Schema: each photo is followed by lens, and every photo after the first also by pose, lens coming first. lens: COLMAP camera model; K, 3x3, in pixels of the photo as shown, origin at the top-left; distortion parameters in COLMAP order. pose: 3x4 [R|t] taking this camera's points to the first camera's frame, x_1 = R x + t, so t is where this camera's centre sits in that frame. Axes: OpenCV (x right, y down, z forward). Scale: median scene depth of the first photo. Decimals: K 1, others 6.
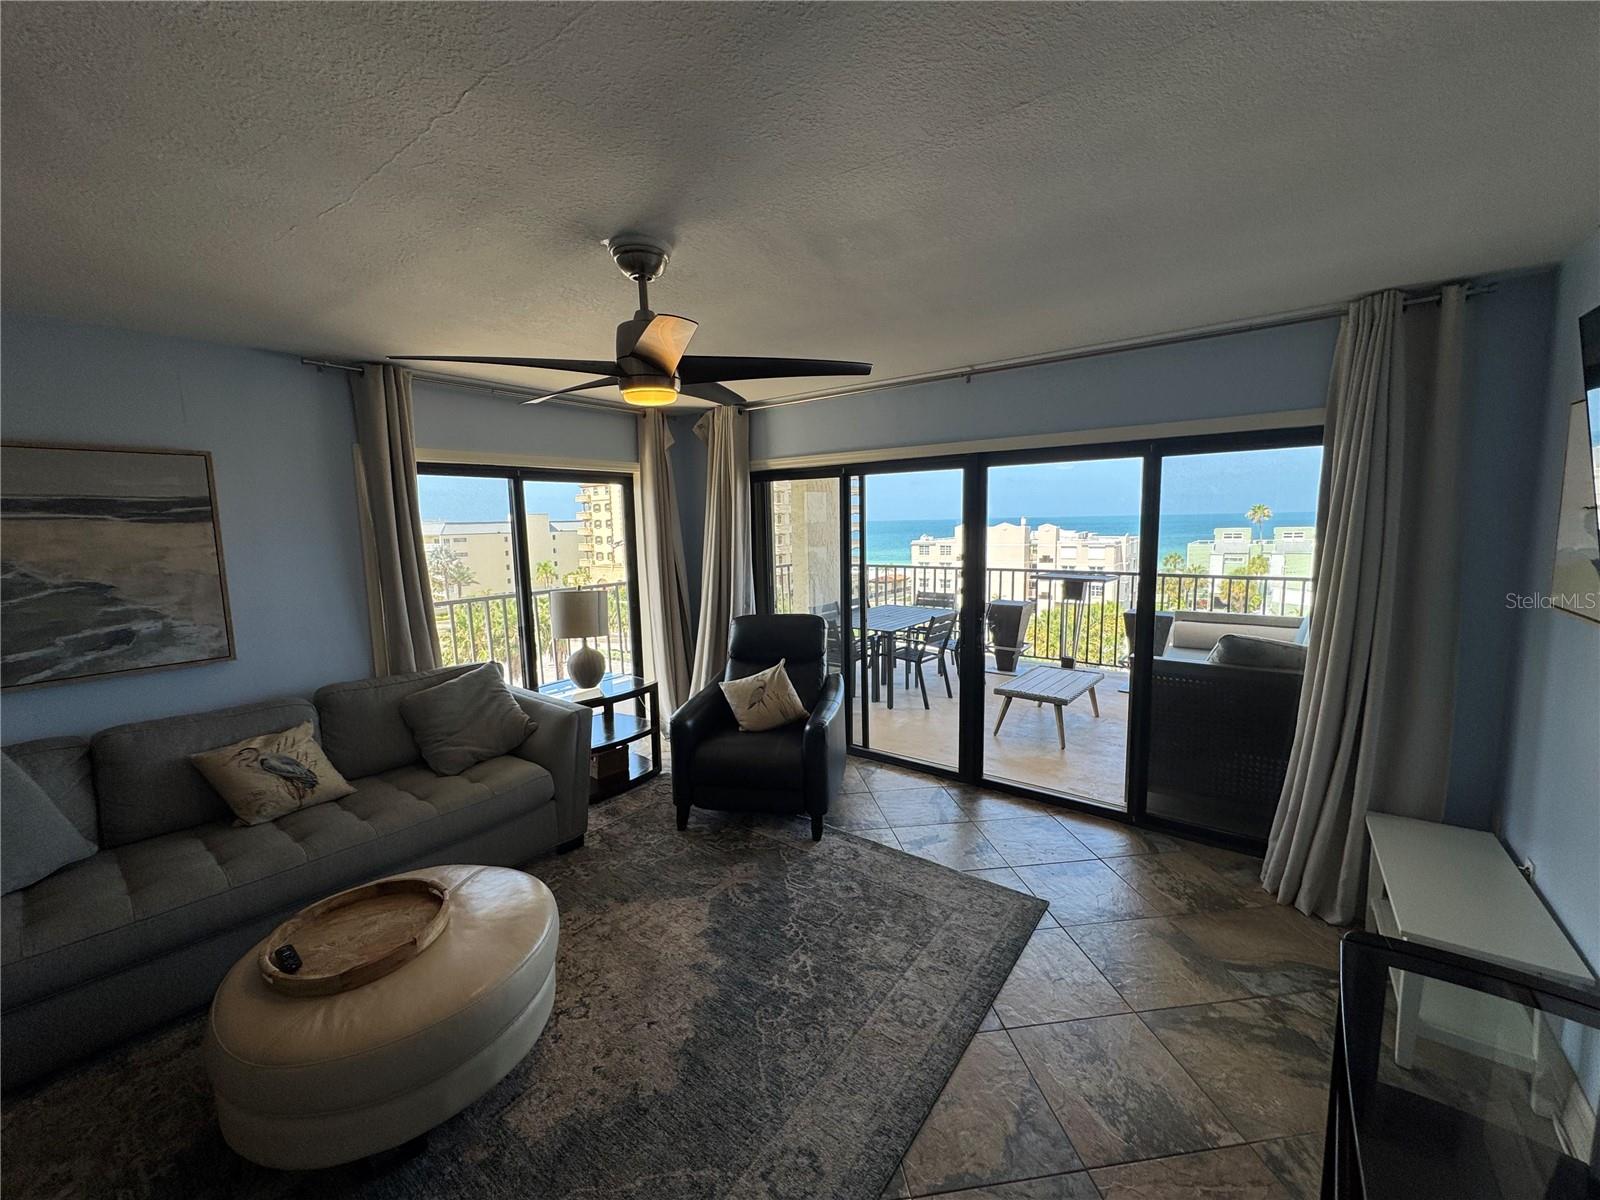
lens RADIAL K [[639.0, 0, 800.0], [0, 639.0, 600.0], [0, 0, 1]] dist [0.000094, -0.000113]
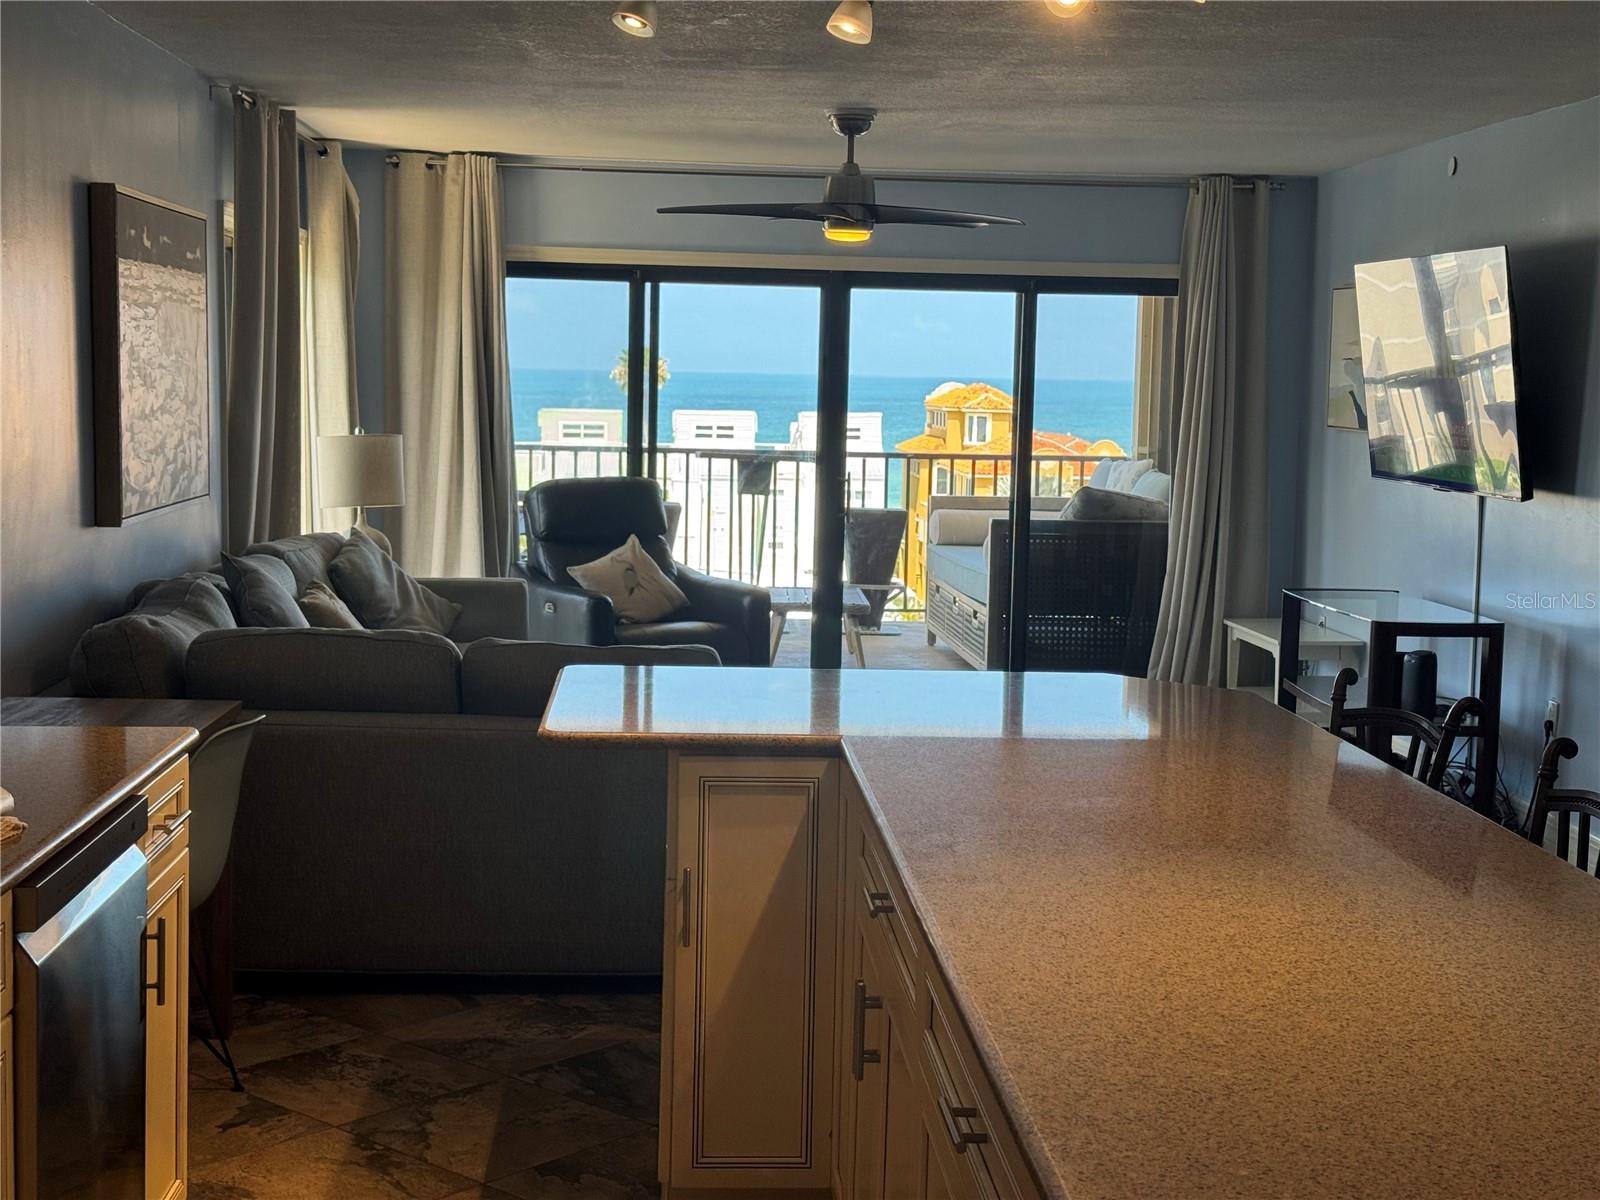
lens RADIAL K [[2209.9, 0, 800.0], [0, 2209.9, 600.0], [0, 0, 1]] dist [0.202039, -0.401882]
pose [[0.757352, -0.029113, 0.652357, -1.593741], [0.042389, 0.999090, -0.004625, 0.194380], [-0.651629, 0.031155, 0.757897, -1.067233]]
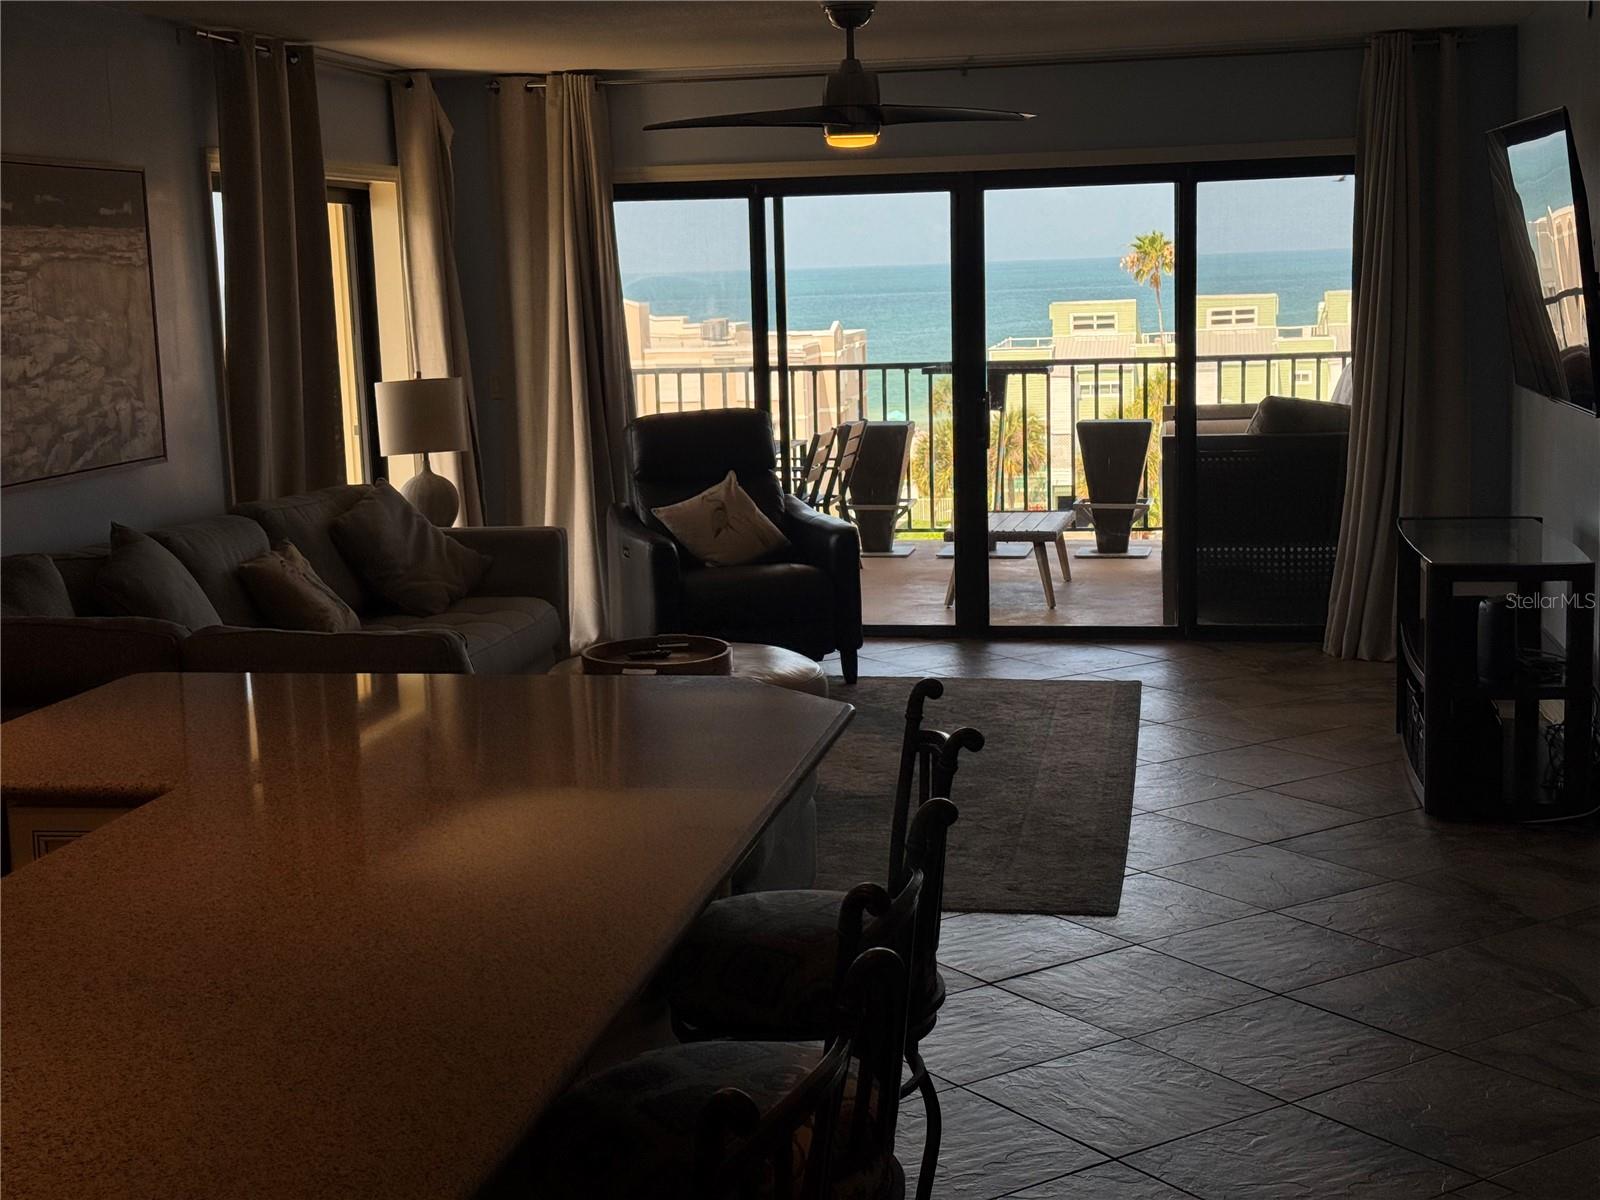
lens RADIAL K [[2209.9, 0, 800.0], [0, 2209.9, 600.0], [0, 0, 1]] dist [0.202039, -0.401882]
pose [[0.892200, -0.072633, 0.445761, -1.072125], [0.065998, 0.997356, 0.030415, 0.170044], [-0.446792, 0.002283, 0.894635, -1.195196]]
